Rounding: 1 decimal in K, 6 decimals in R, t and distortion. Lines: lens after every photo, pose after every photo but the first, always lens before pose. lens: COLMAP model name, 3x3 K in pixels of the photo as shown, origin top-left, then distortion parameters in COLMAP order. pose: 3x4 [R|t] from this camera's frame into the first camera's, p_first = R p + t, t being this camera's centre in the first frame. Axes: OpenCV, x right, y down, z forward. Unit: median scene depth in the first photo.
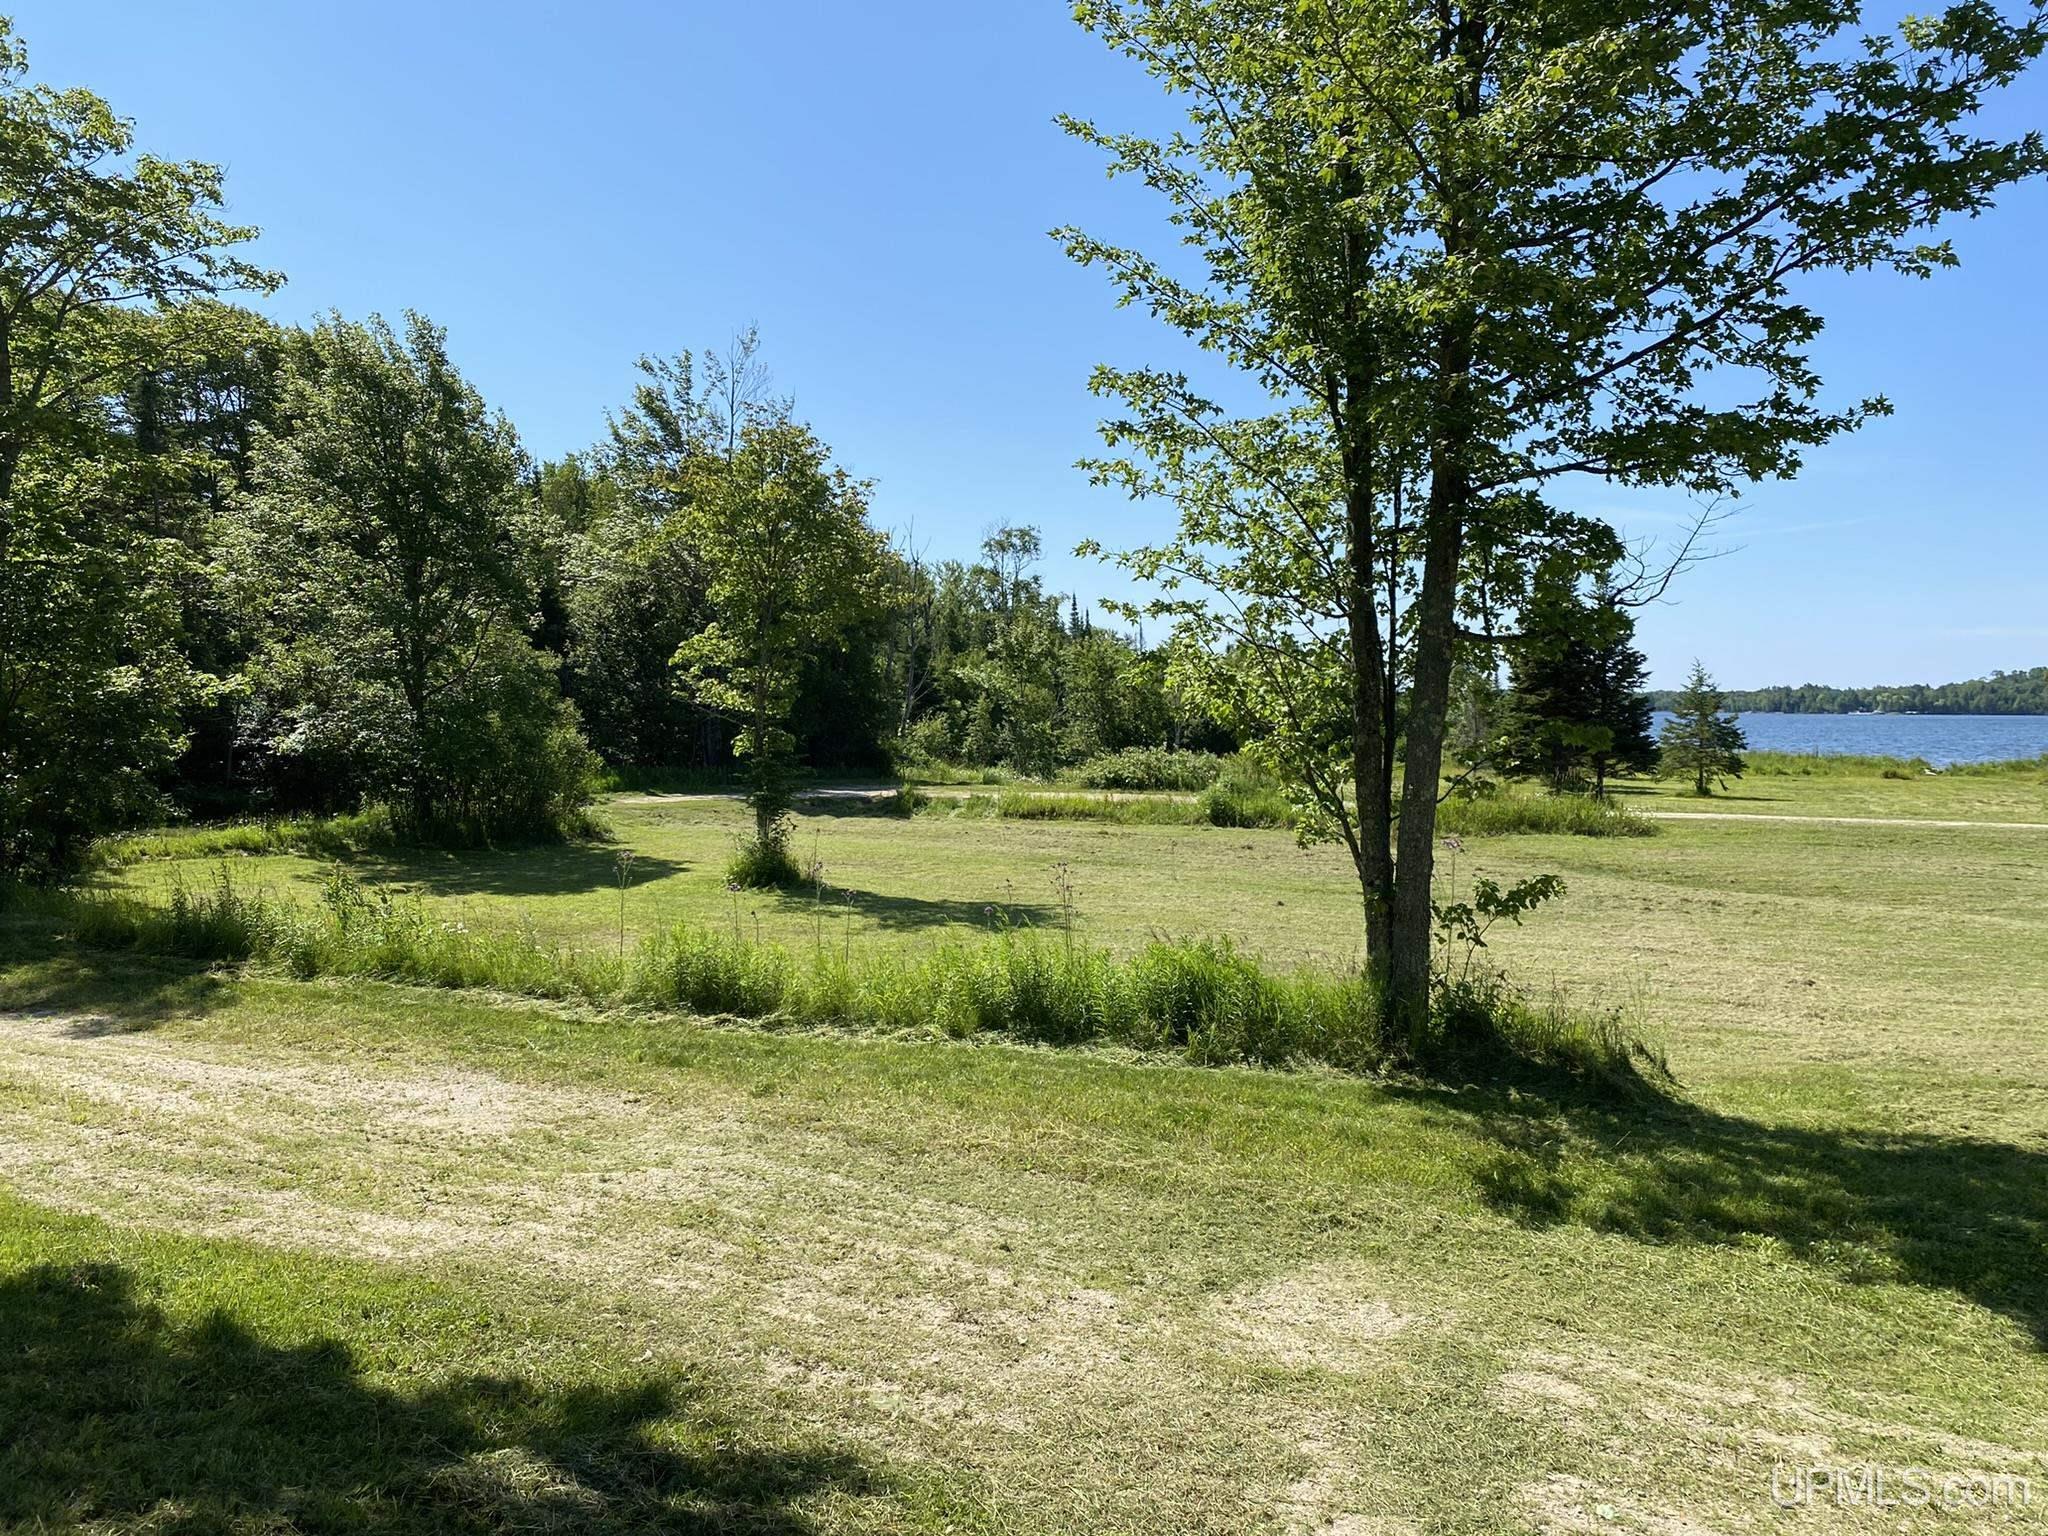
lens RADIAL K [[1545.2, 0, 1006.9], [0, 1545.2, 768.5], [0, 0, 1]] dist [0.020358, -0.021692]
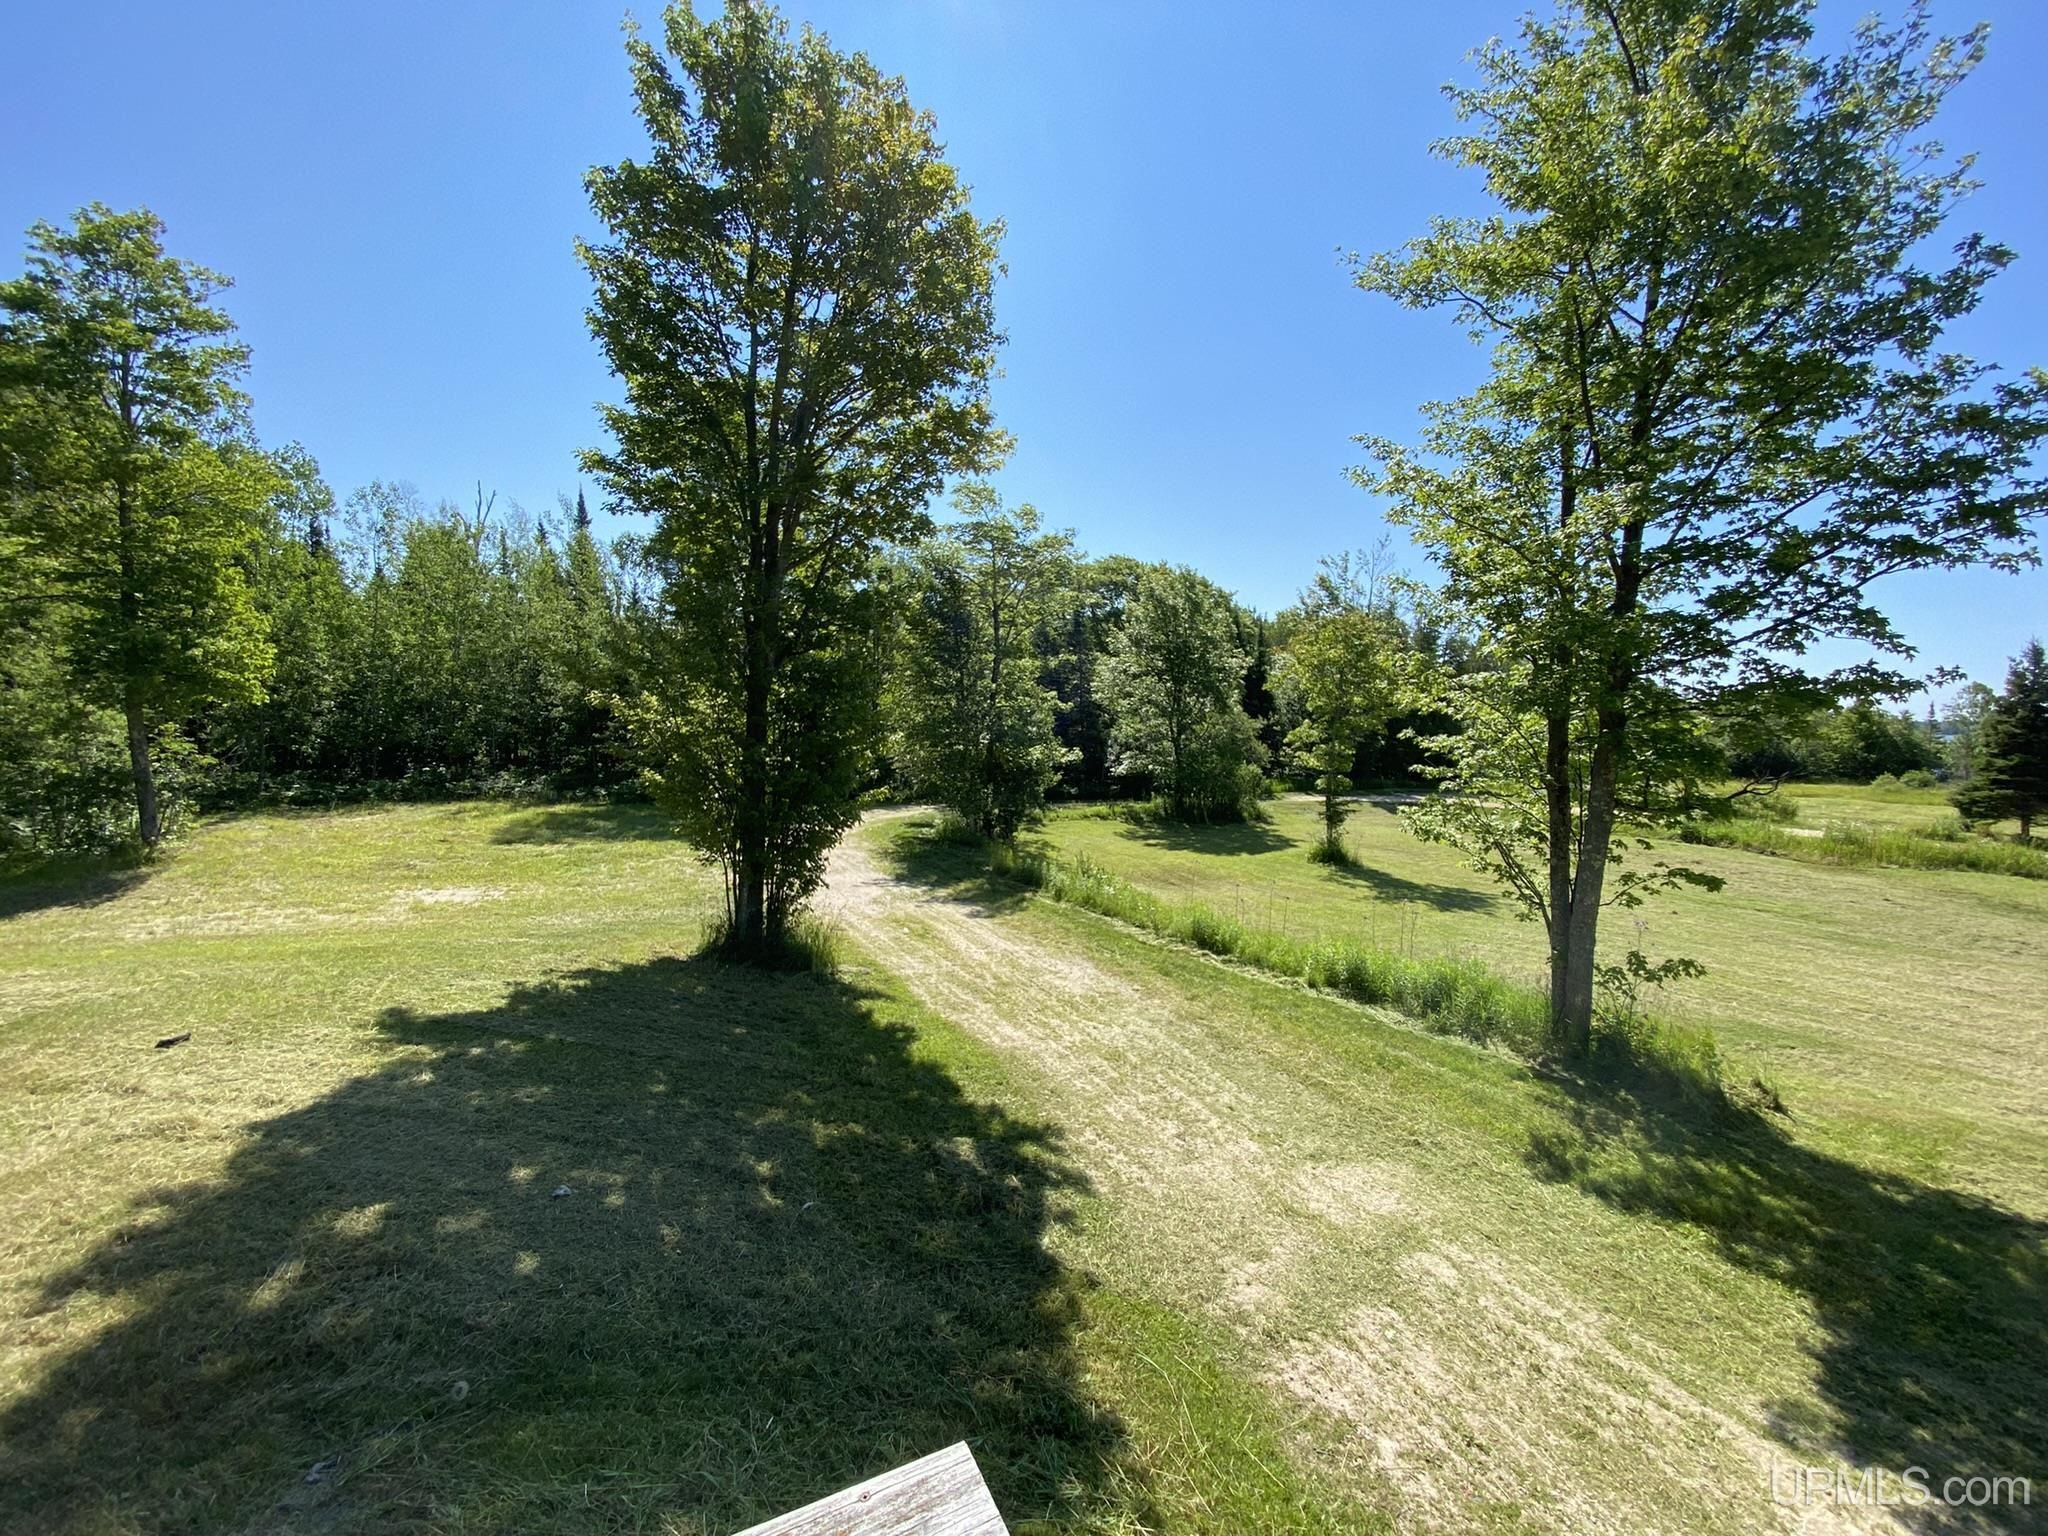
lens RADIAL K [[821.2, 0, 1026.6], [0, 821.2, 779.9], [0, 0, 1]] dist [0.011262, -0.016027]
pose [[0.817770, 0.050272, -0.573345, 0.107485], [-0.034465, 0.998668, 0.038408, -0.048245], [0.574512, -0.011649, 0.818413, -0.023536]]
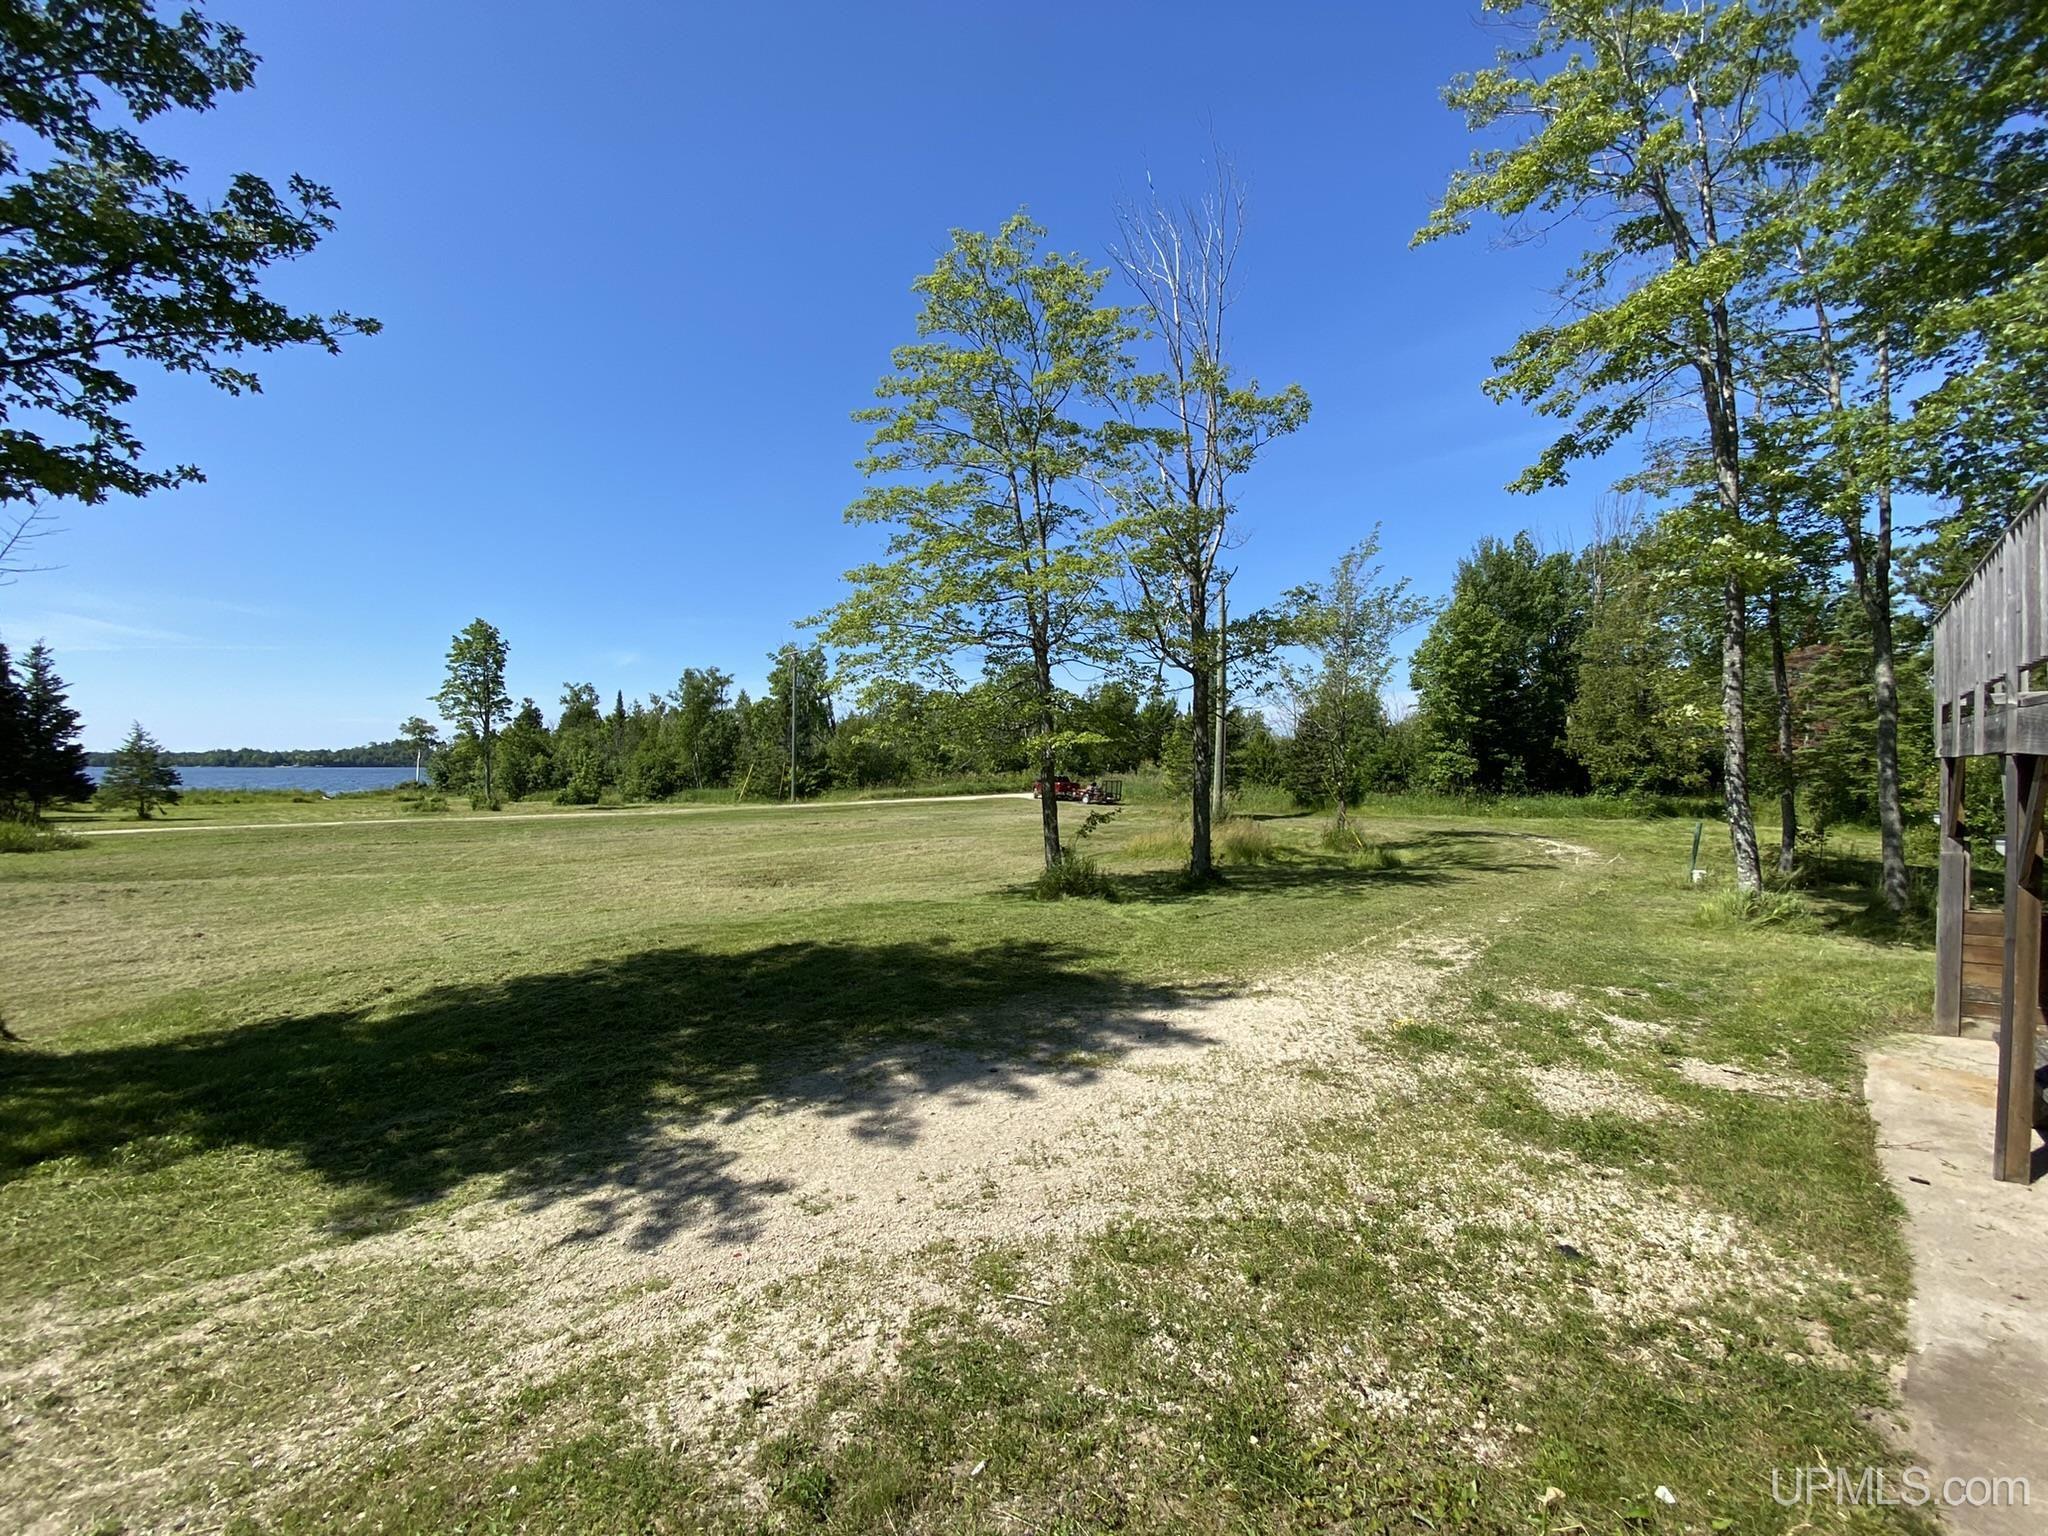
lens RADIAL K [[821.2, 0, 1019.5], [0, 821.2, 767.7], [0, 0, 1]] dist [0.011262, -0.016027]
pose [[0.330671, -0.007255, 0.943718, 0.050898], [0.039241, 0.999211, -0.006068, 0.015427], [-0.942930, 0.039039, 0.330695, 0.045660]]
